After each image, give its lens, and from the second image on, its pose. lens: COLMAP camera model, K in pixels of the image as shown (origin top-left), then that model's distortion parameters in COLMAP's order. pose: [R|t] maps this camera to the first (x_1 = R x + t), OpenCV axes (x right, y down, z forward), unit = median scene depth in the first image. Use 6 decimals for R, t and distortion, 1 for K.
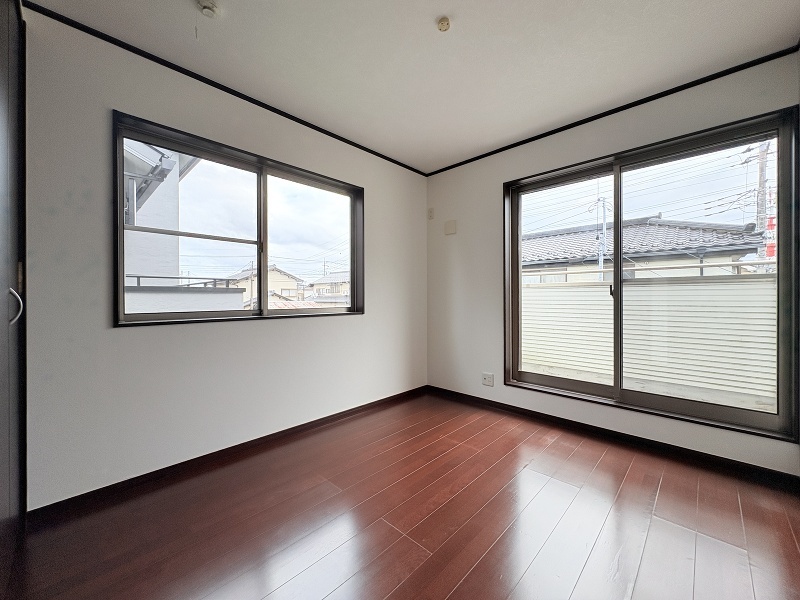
lens RADIAL K [[318.1, 0, 400.8], [0, 318.1, 298.1], [0, 0, 1]] dist [0.001663, 0.000047]
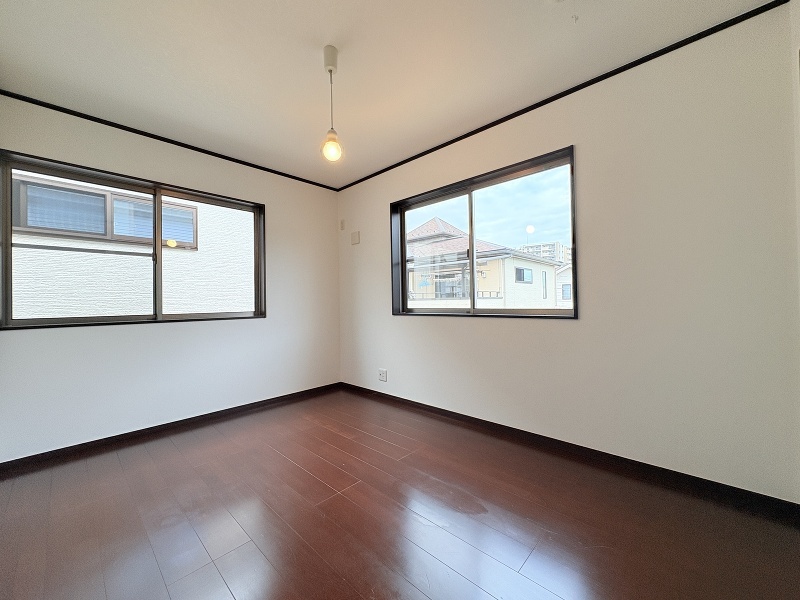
lens RADIAL K [[318.1, 0, 400.8], [0, 318.1, 297.5], [0, 0, 1]] dist [0.001663, 0.000047]
pose [[0.999884, -0.009526, 0.011856, 0.345461], [0.009659, 0.999890, -0.011225, -0.001966], [-0.011747, 0.011338, 0.999867, -0.118775]]
